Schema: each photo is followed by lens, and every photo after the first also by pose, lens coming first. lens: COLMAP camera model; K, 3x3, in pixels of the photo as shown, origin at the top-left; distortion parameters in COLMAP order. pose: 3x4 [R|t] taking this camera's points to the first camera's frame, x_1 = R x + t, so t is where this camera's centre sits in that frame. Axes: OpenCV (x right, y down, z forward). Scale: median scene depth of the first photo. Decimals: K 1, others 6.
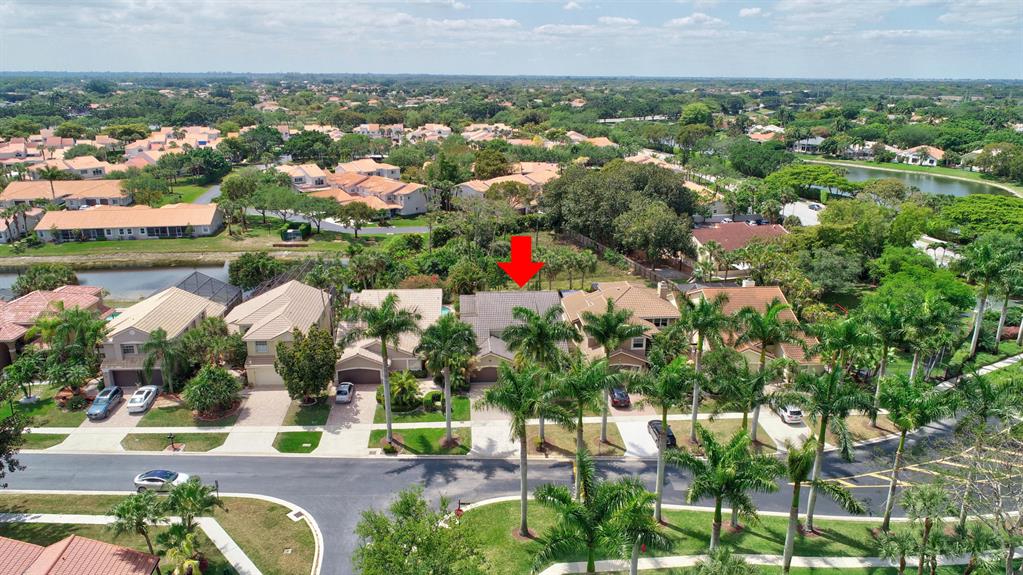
lens RADIAL K [[685.5, 0, 509.0], [0, 685.5, 284.9], [0, 0, 1]] dist [-0.004640, -0.000107]
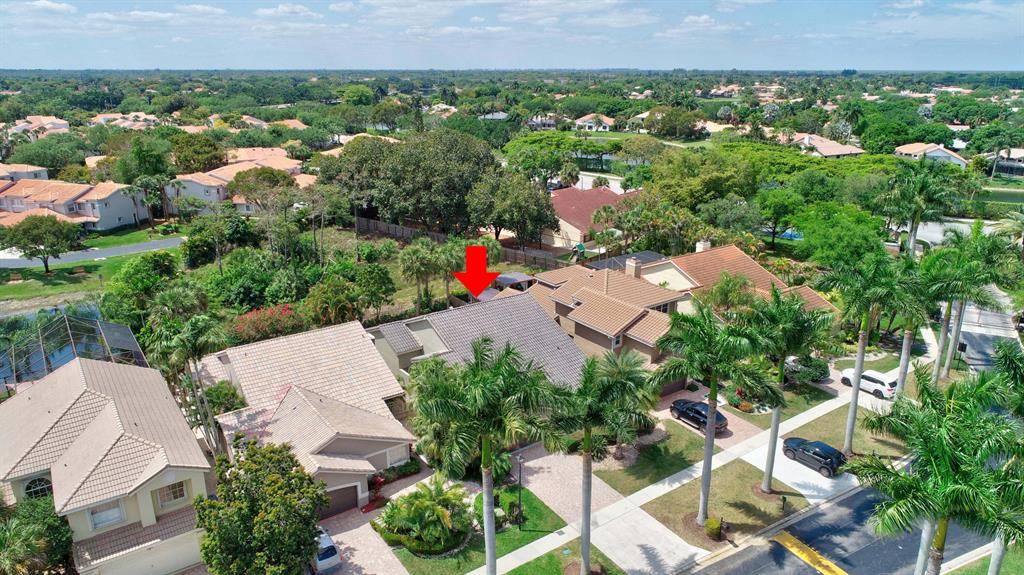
lens RADIAL K [[686.2, 0, 509.5], [0, 686.2, 284.8], [0, 0, 1]] dist [-0.004640, -0.000107]
pose [[0.854521, -0.162551, 0.493327, -0.174324], [0.158299, 0.986088, 0.050716, -0.022001], [-0.494708, 0.034755, 0.868364, 0.243177]]
